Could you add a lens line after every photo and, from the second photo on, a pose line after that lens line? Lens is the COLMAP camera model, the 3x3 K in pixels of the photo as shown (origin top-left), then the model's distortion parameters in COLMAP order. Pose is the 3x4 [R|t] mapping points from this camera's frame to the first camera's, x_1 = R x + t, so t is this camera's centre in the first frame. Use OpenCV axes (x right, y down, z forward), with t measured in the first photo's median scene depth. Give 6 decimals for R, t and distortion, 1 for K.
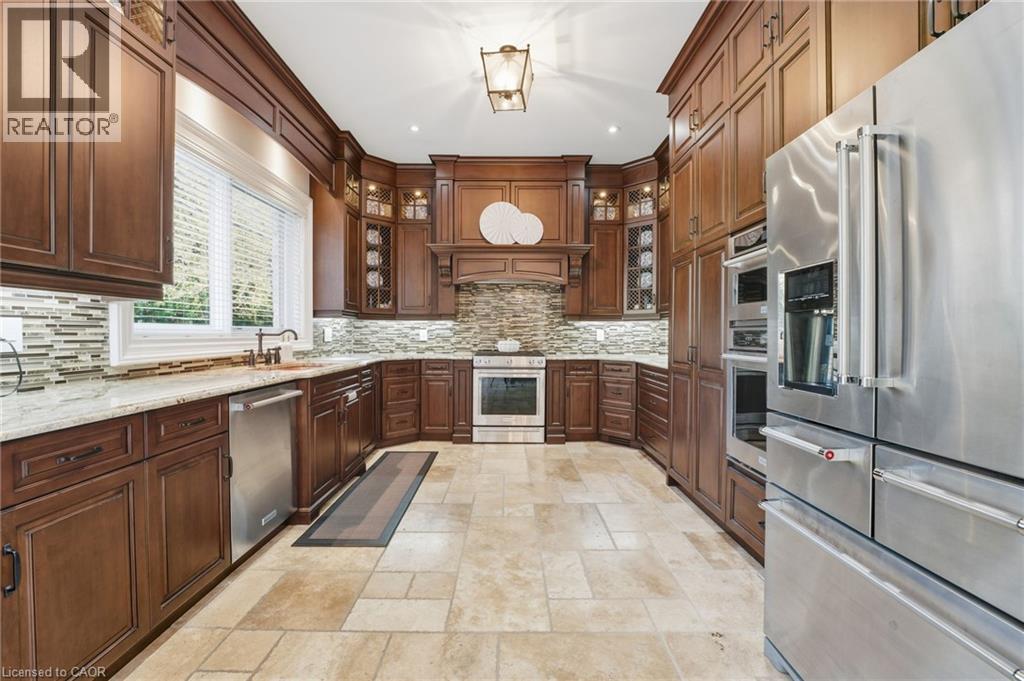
lens RADIAL K [[422.6, 0, 518.2], [0, 422.6, 339.5], [0, 0, 1]] dist [-0.024297, 0.000897]
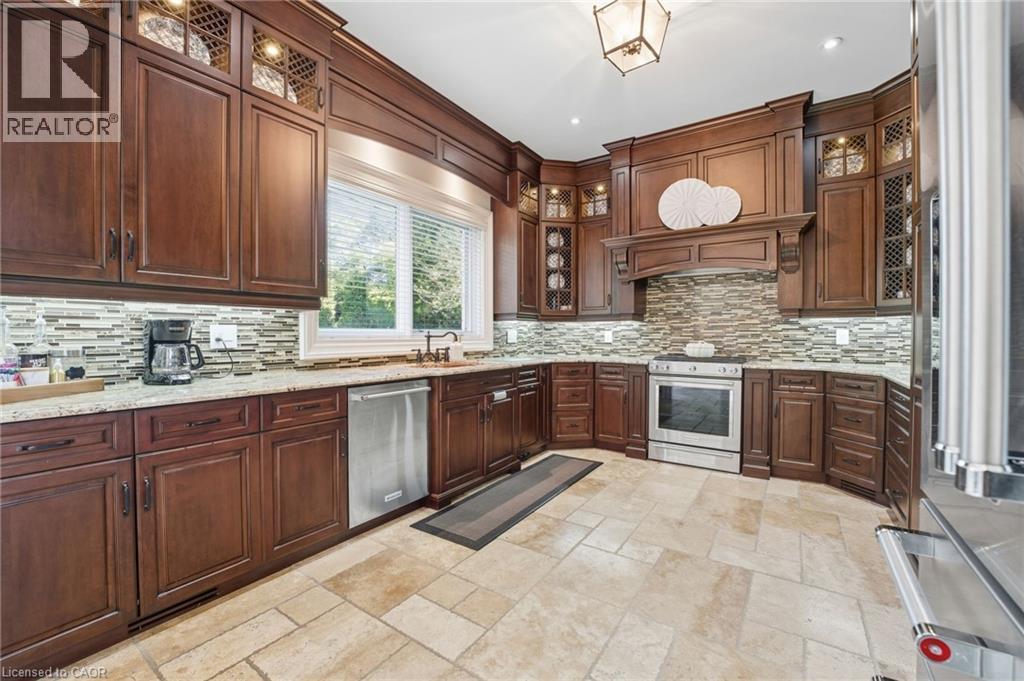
lens RADIAL K [[422.6, 0, 514.2], [0, 422.6, 339.5], [0, 0, 1]] dist [-0.024297, 0.000897]
pose [[0.822003, 0.002620, -0.569477, 0.218355], [-0.005245, 0.999982, -0.002970, -0.000805], [0.569459, 0.005428, 0.822002, 0.158737]]
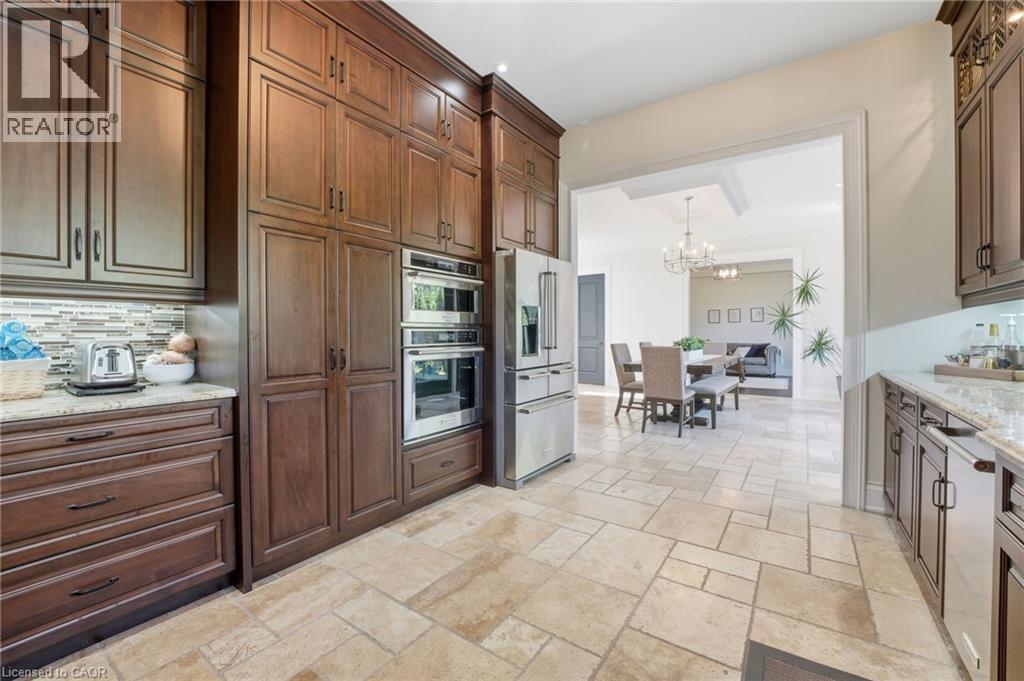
lens RADIAL K [[422.6, 0, 504.7], [0, 422.6, 337.3], [0, 0, 1]] dist [-0.024297, 0.000897]
pose [[-0.800182, -0.008422, 0.599698, -0.272811], [0.006580, 0.999718, 0.022820, -0.020220], [-0.599721, 0.022206, -0.799901, 1.218776]]
